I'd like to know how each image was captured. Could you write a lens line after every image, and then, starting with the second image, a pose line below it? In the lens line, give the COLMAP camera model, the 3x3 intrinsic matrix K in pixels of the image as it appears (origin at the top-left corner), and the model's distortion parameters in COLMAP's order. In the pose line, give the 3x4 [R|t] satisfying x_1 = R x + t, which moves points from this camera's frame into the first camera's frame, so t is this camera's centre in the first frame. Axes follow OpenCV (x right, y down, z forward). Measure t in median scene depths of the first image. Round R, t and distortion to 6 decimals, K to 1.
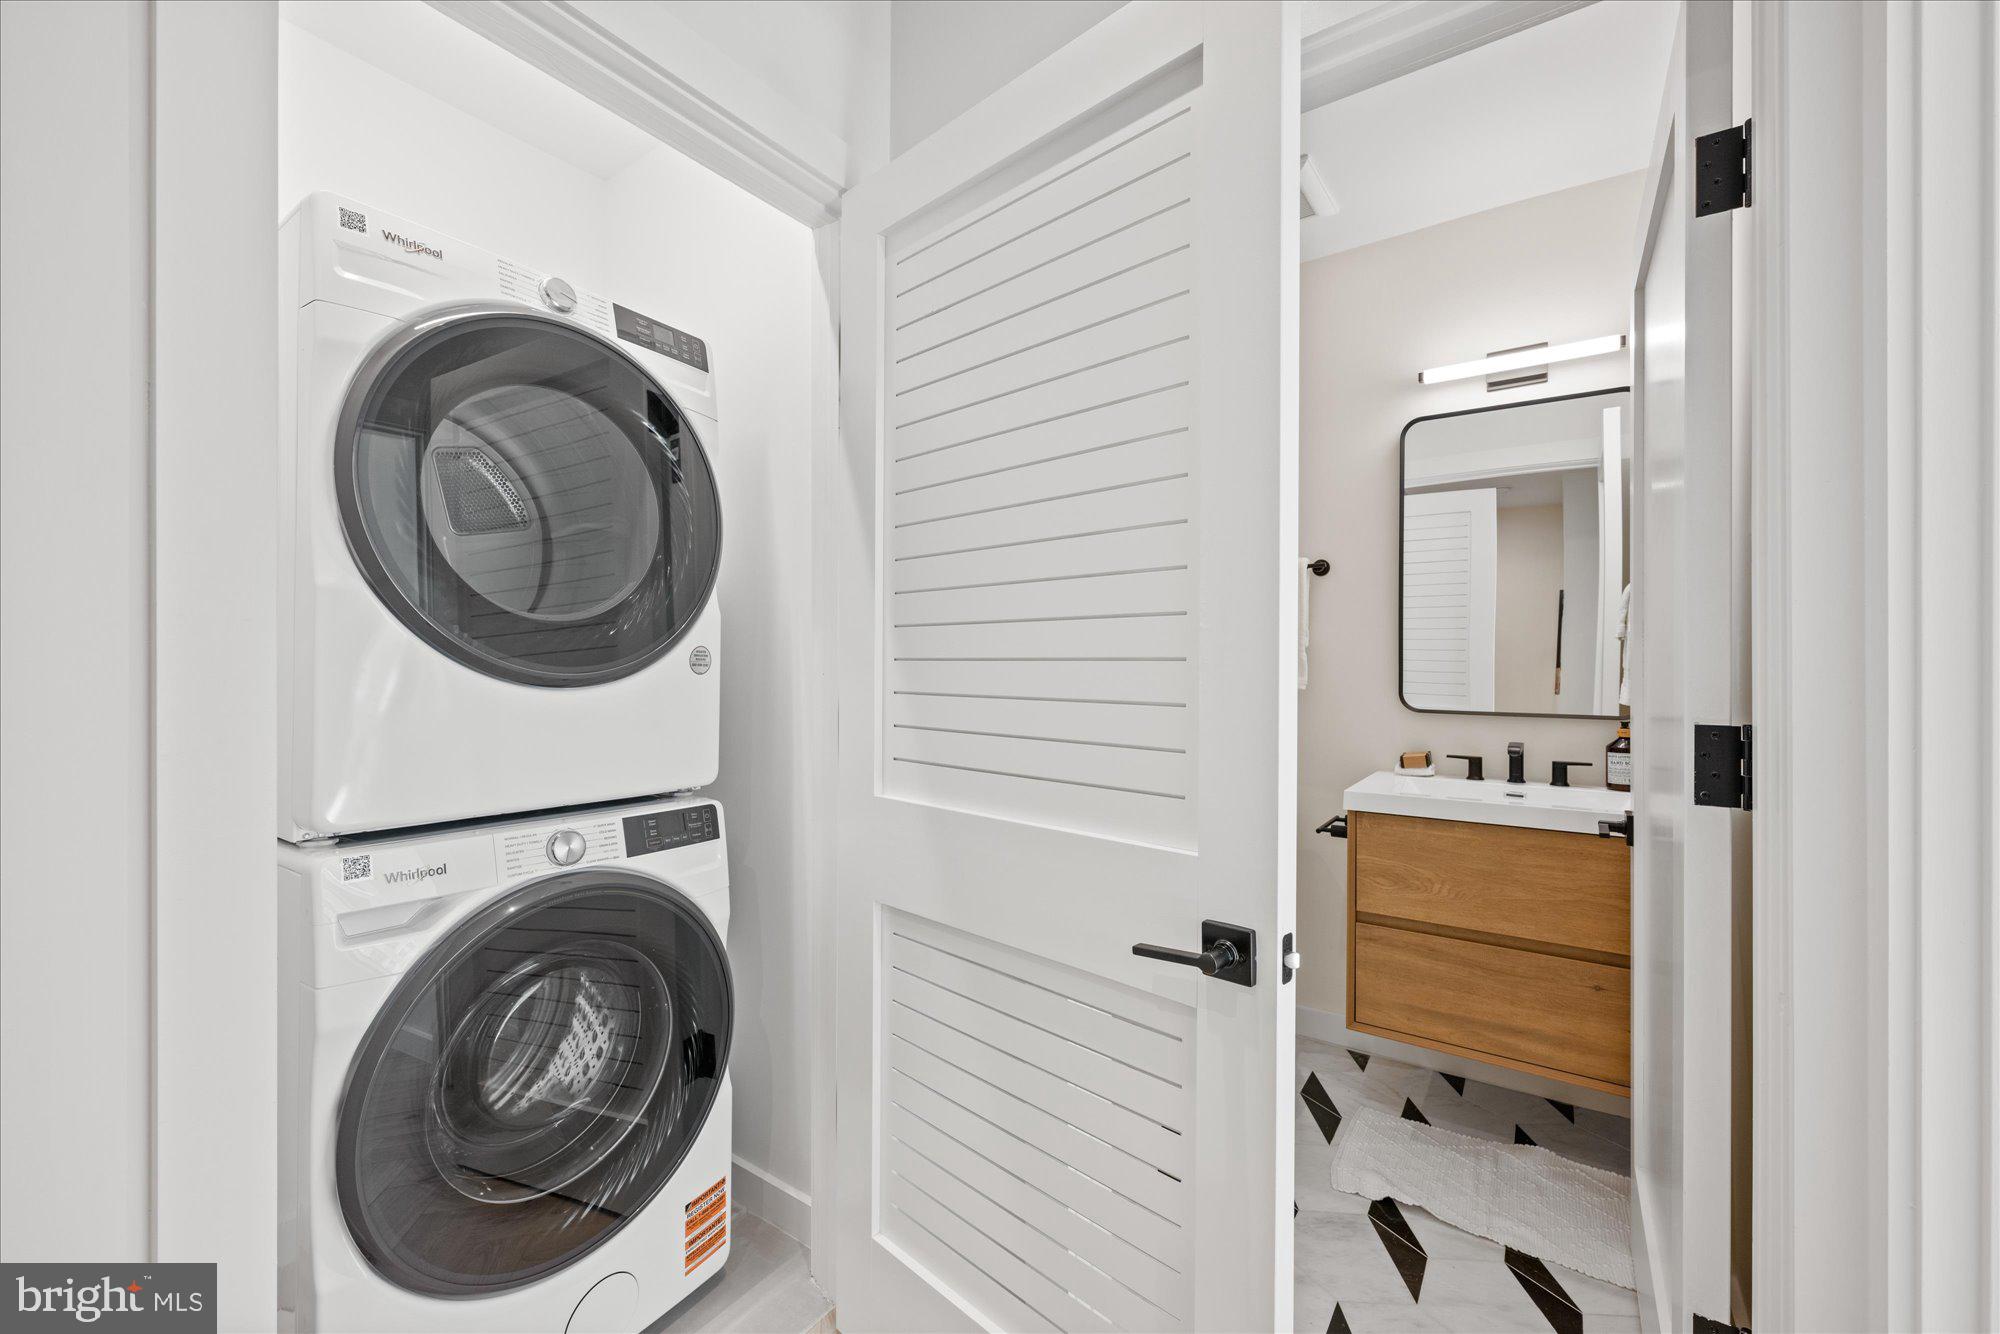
lens RADIAL K [[810.3, 0, 989.9], [0, 810.3, 657.8], [0, 0, 1]] dist [0.000738, 0.000141]
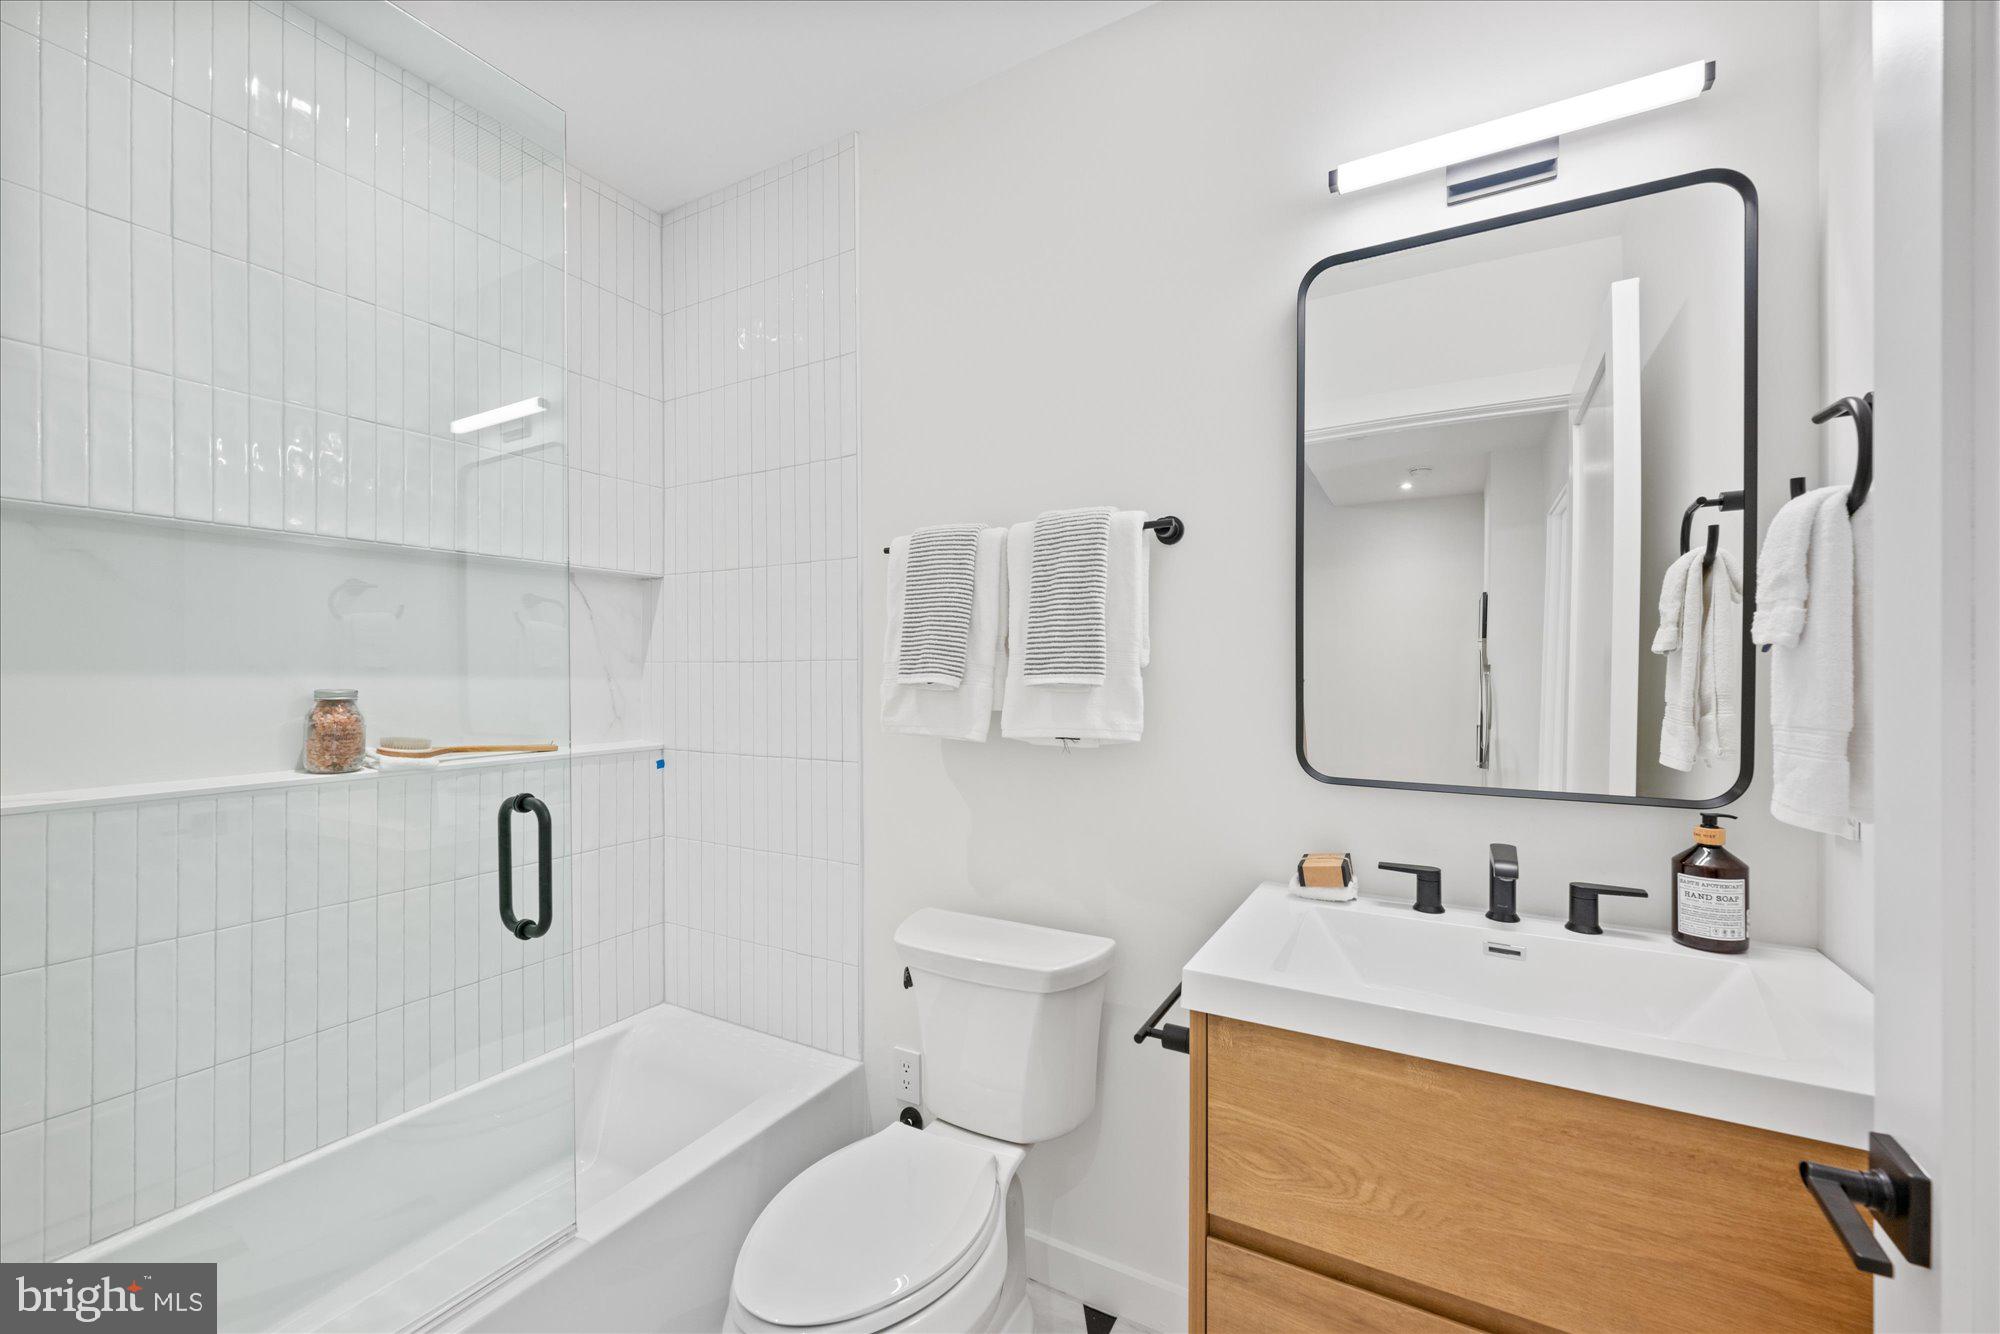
lens RADIAL K [[797.1, 0, 1000.0], [0, 797.1, 667.0], [0, 0, 1]] dist [-0.000092, -0.000084]
pose [[0.995268, -0.002753, 0.097133, 0.275121], [0.002222, 0.999982, 0.005581, -0.018649], [-0.097146, -0.005339, 0.995256, 0.523494]]
